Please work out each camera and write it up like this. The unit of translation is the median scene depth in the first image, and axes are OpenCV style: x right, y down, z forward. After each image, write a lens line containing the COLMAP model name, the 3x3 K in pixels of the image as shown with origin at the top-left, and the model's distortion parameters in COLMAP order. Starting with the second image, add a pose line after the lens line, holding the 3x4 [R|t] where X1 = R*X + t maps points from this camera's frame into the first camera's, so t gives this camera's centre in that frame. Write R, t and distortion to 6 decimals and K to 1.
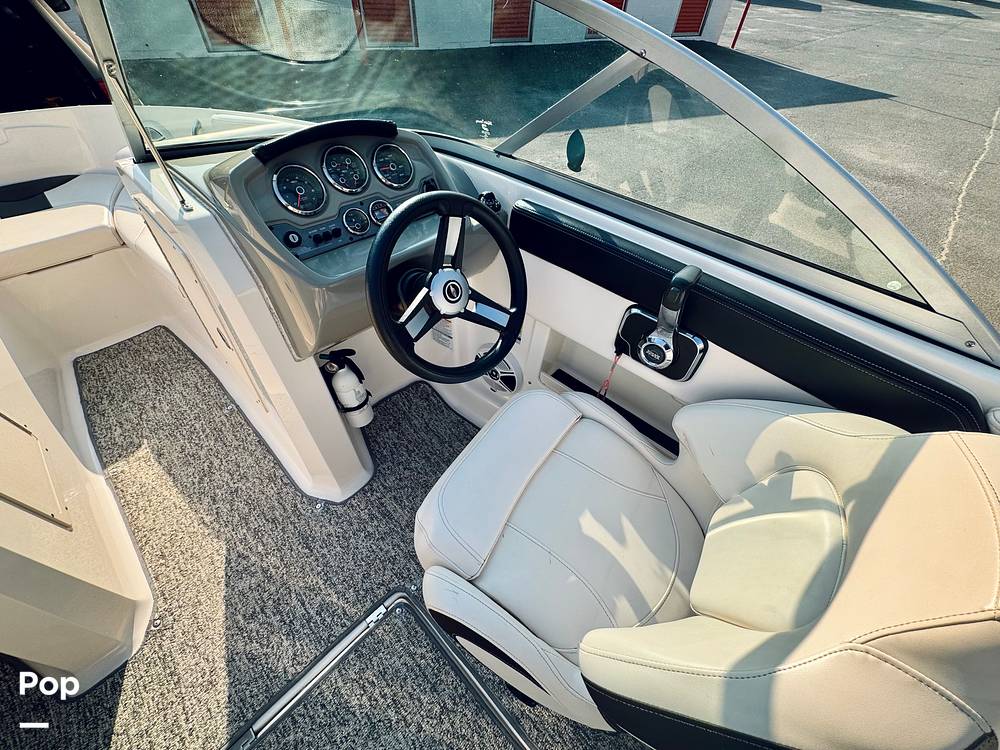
lens RADIAL K [[404.2, 0, 503.1], [0, 404.2, 368.1], [0, 0, 1]] dist [-0.011079, 0.000552]
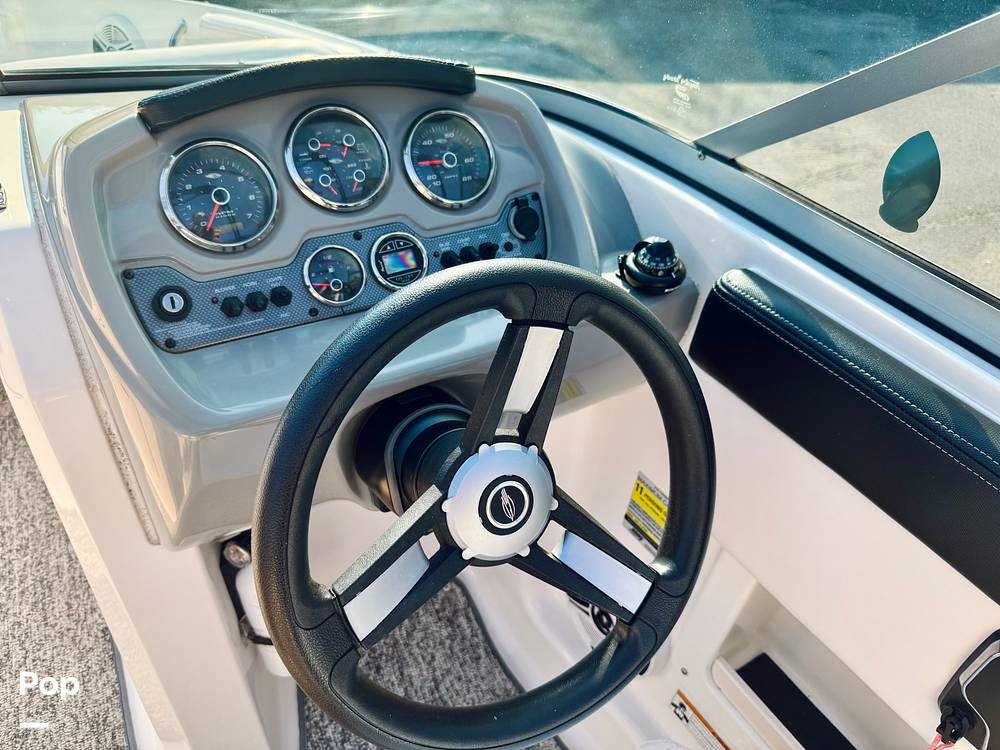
lens RADIAL K [[728.9, 0, 499.0], [0, 728.9, 366.5], [0, 0, 1]] dist [0.006840, -0.023158]
pose [[0.955662, 0.183329, -0.230437, 0.001283], [-0.212410, 0.971164, -0.108271, -0.211553], [0.203943, 0.152417, 0.967045, 0.285007]]
